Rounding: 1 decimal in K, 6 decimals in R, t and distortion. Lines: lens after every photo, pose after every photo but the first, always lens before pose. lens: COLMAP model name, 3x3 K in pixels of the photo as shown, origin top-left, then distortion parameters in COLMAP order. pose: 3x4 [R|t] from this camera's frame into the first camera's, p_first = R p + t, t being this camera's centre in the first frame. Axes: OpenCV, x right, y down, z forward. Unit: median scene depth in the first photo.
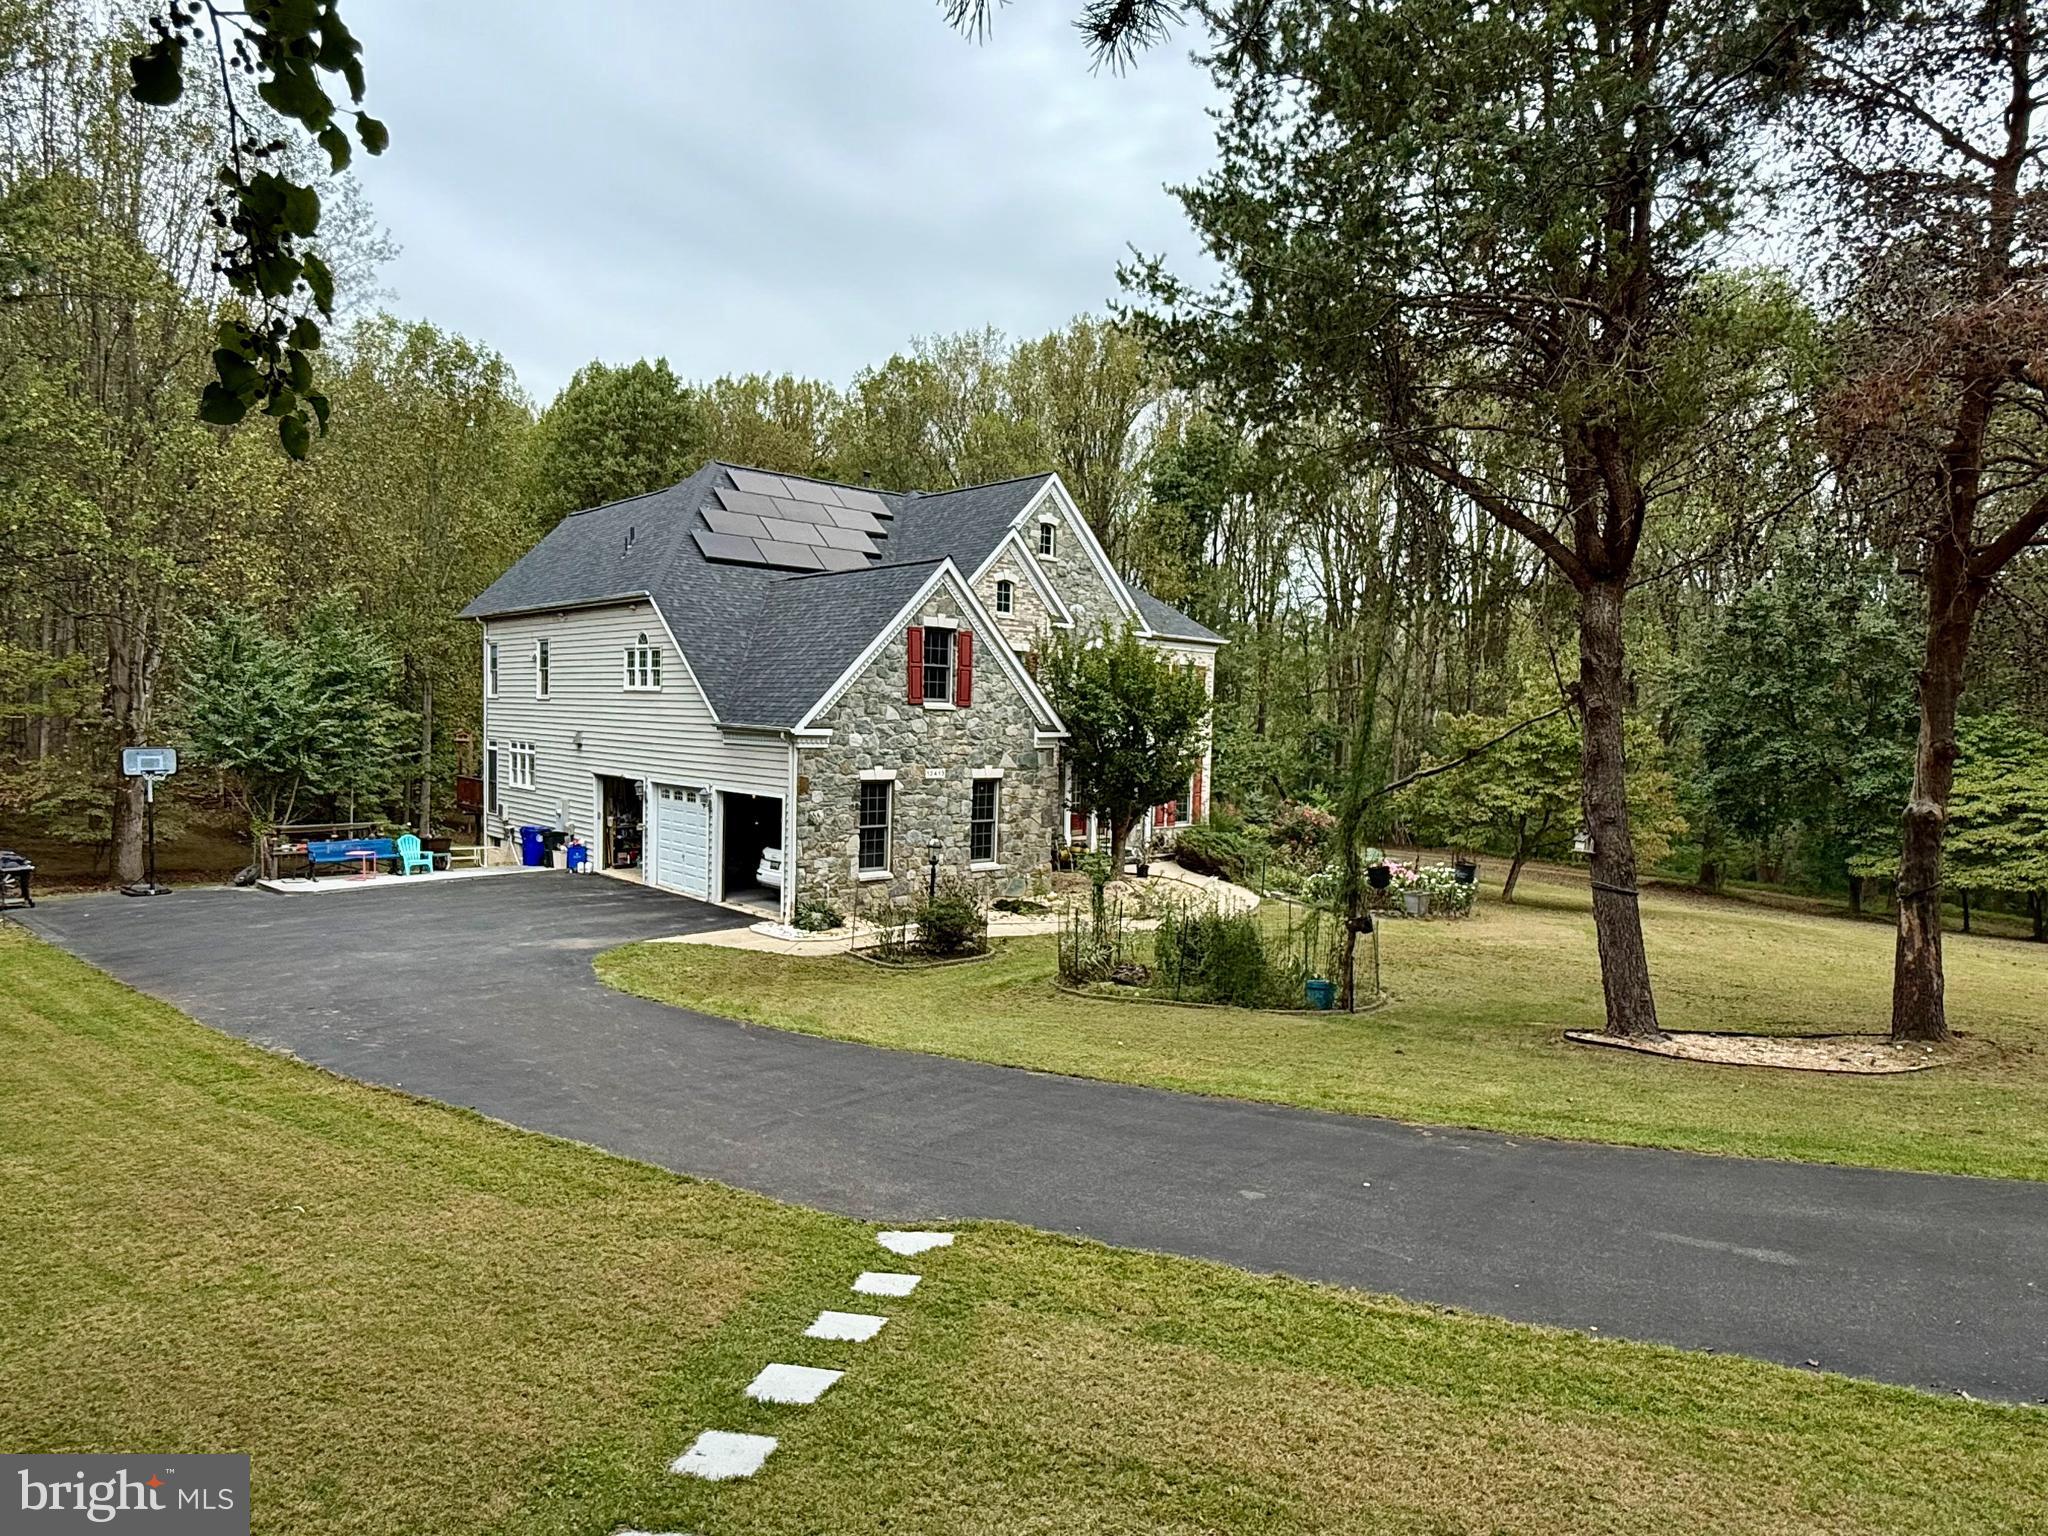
lens RADIAL K [[1201.5, 0, 1024.8], [0, 1201.5, 772.7], [0, 0, 1]] dist [0.001400, 0.000089]
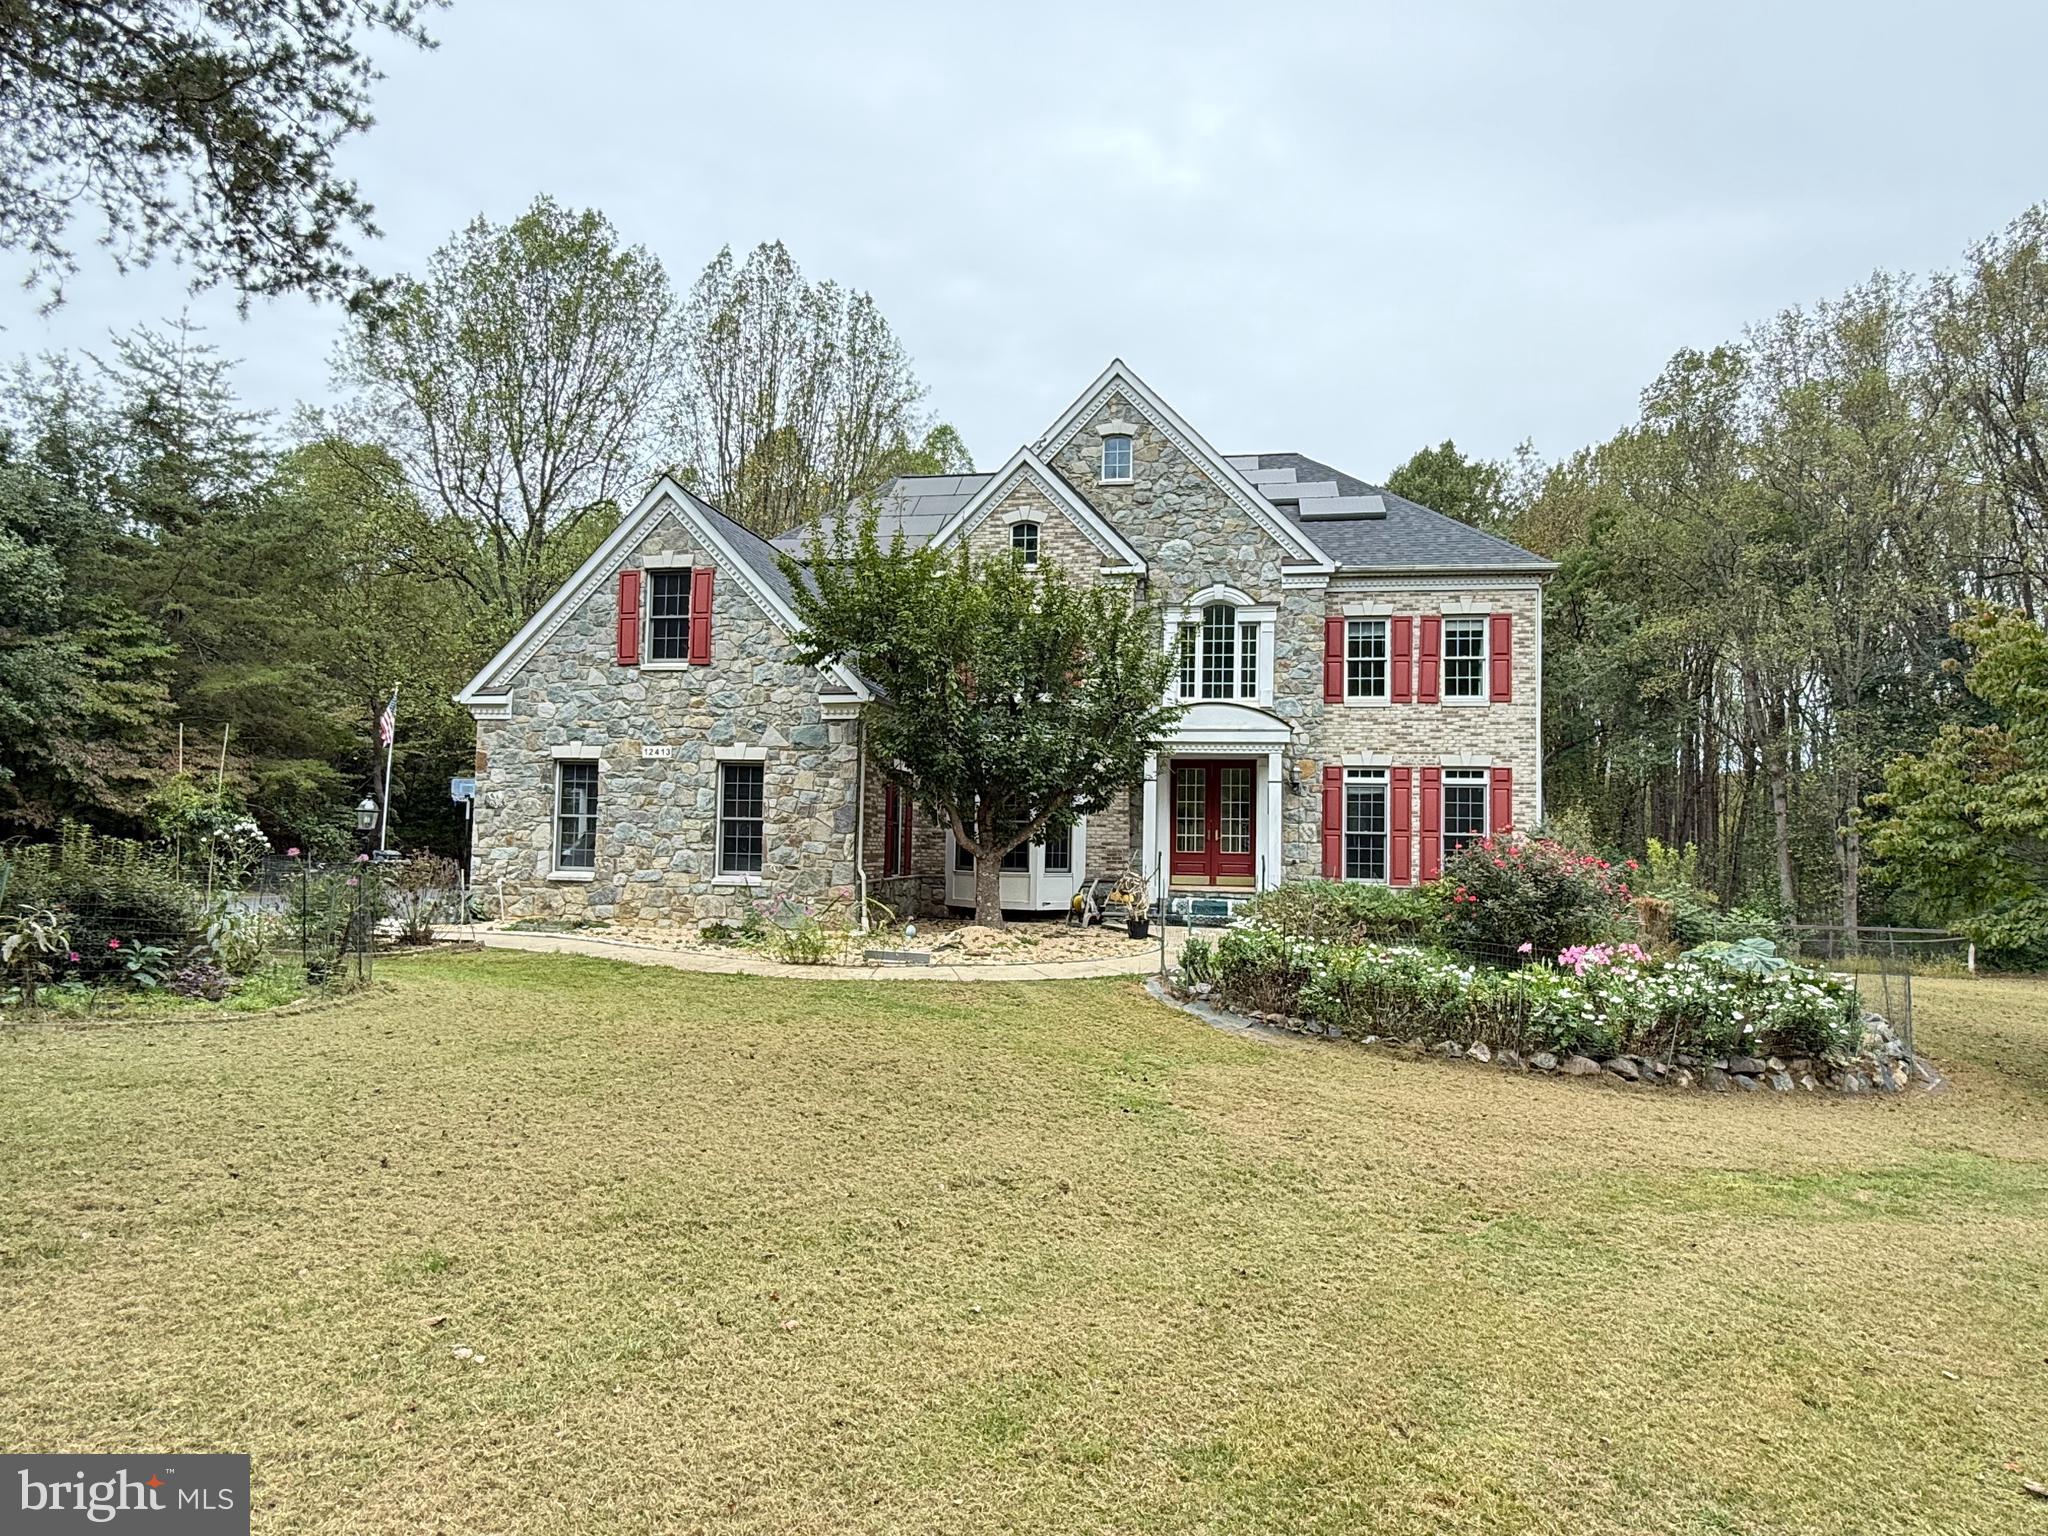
lens RADIAL K [[1122.7, 0, 1024.7], [0, 1122.7, 764.7], [0, 0, 1]] dist [0.000433, 0.000021]
pose [[0.619219, -0.058001, -0.783073, 0.633809], [-0.038948, 0.993772, -0.104405, 0.074434], [0.784252, 0.095149, 0.613103, 0.729190]]
